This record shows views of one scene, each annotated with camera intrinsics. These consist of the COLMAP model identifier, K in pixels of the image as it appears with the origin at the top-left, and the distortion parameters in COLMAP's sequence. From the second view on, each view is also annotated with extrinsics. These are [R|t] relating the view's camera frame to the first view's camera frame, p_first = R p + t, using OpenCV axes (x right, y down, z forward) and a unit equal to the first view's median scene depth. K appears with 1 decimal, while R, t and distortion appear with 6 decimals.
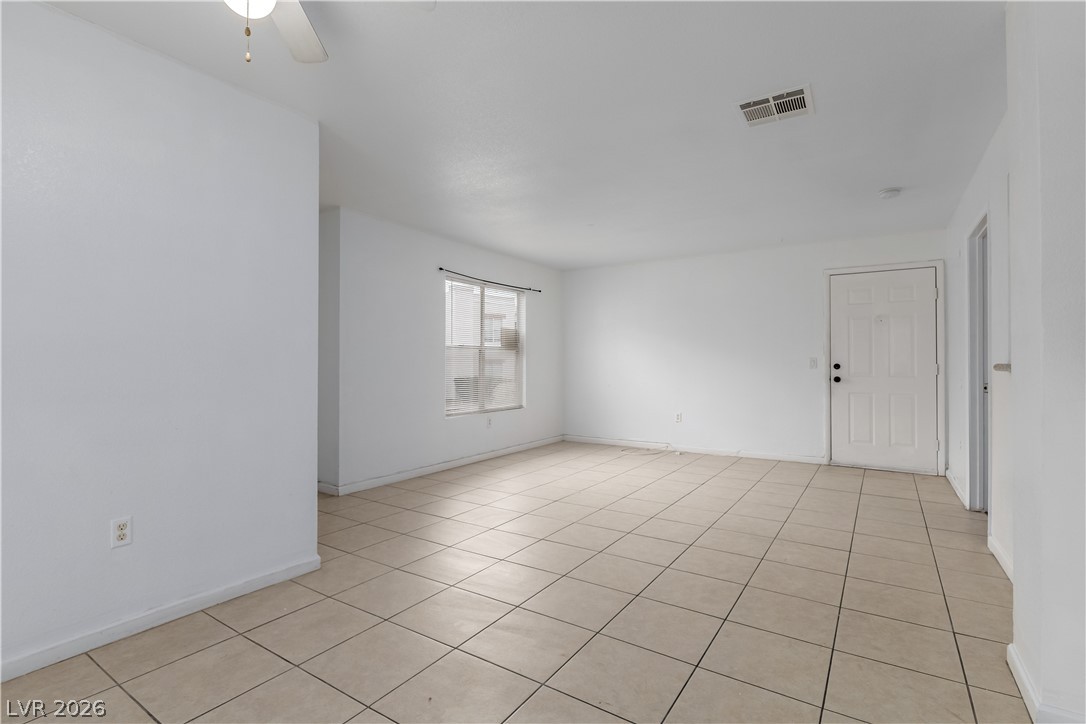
lens RADIAL K [[510.2, 0, 539.2], [0, 510.2, 356.5], [0, 0, 1]] dist [-0.000608, -0.000262]
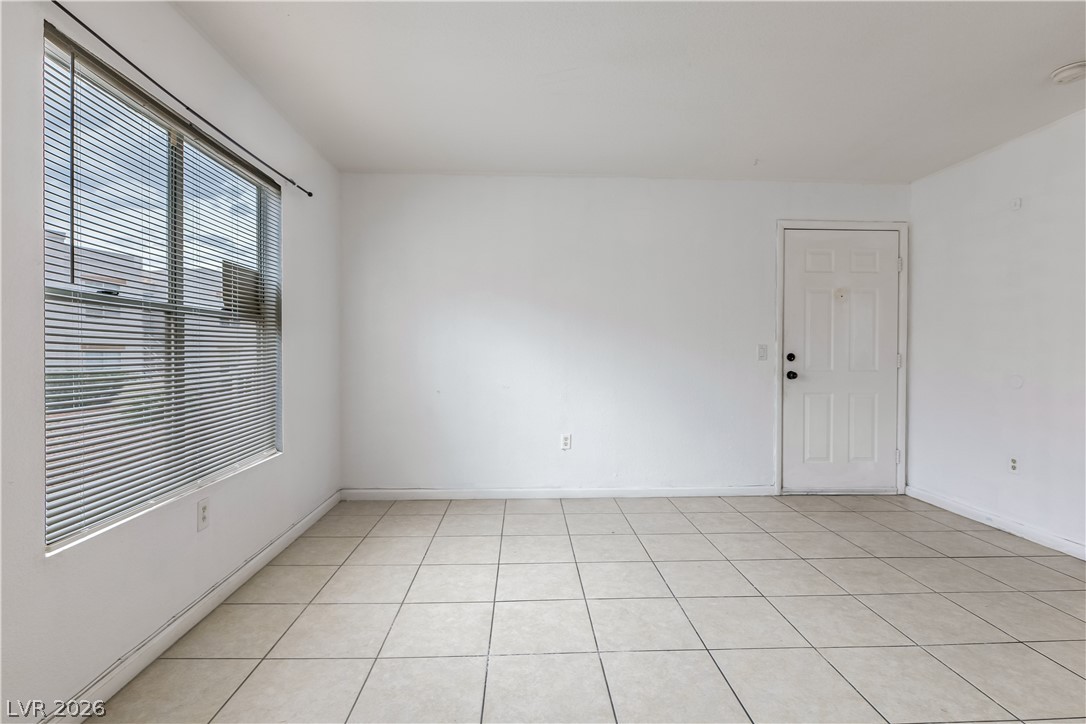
lens RADIAL K [[510.2, 0, 539.2], [0, 510.2, 356.5], [0, 0, 1]] dist [-0.000608, -0.000262]
pose [[0.811596, -0.002271, 0.584215, -0.123707], [-0.010520, 0.999773, 0.018501, 0.008835], [-0.584125, -0.021162, 0.811388, 0.625610]]
